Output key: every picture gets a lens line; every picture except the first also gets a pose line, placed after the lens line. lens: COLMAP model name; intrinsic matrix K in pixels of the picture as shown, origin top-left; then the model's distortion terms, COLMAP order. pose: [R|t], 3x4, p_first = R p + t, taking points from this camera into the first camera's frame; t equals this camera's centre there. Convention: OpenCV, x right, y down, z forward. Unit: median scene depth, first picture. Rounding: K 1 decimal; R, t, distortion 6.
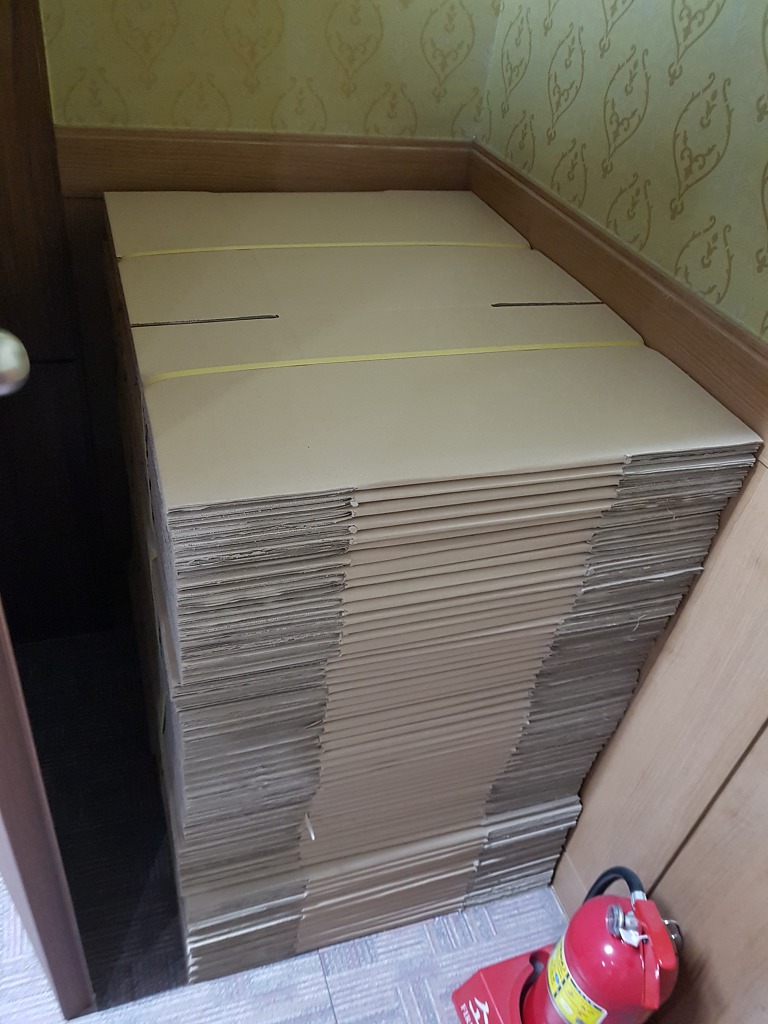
lens RADIAL K [[798.2, 0, 380.7], [0, 798.2, 494.0], [0, 0, 1]] dist [-0.003705, -0.011019]
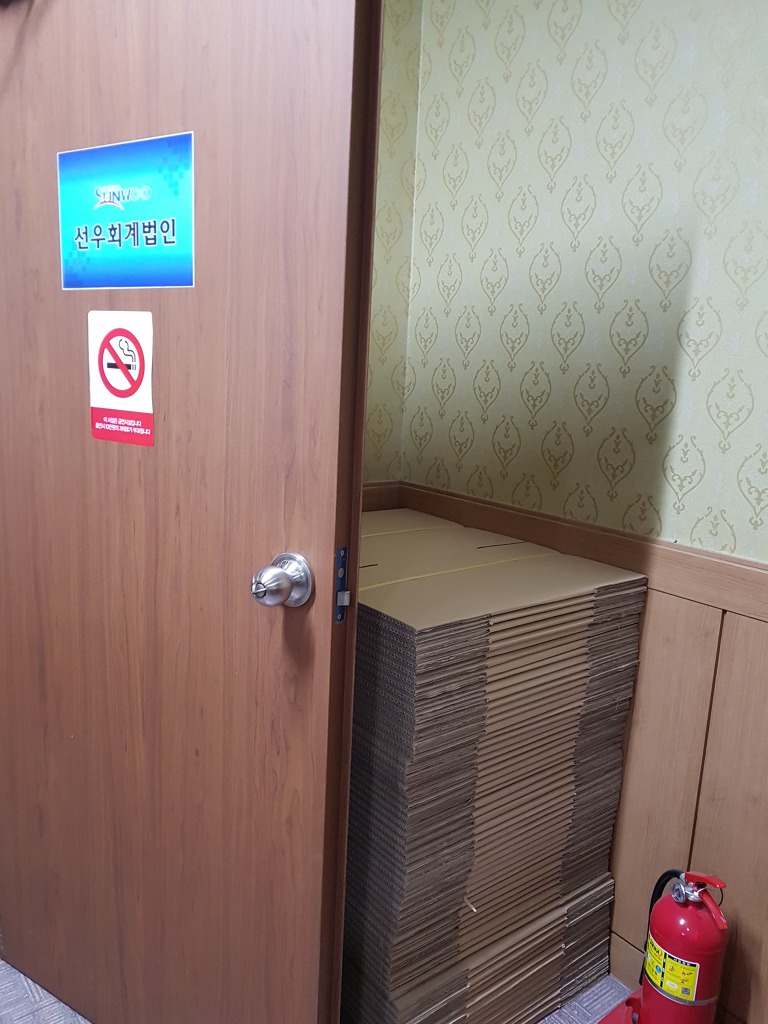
lens RADIAL K [[798.2, 0, 380.7], [0, 798.2, 494.0], [0, 0, 1]] dist [-0.003705, -0.011019]
pose [[0.938126, -0.120953, 0.324484, -0.674554], [0.254178, 0.876886, -0.408000, 0.353633], [-0.235187, 0.465232, 0.853373, -0.552428]]
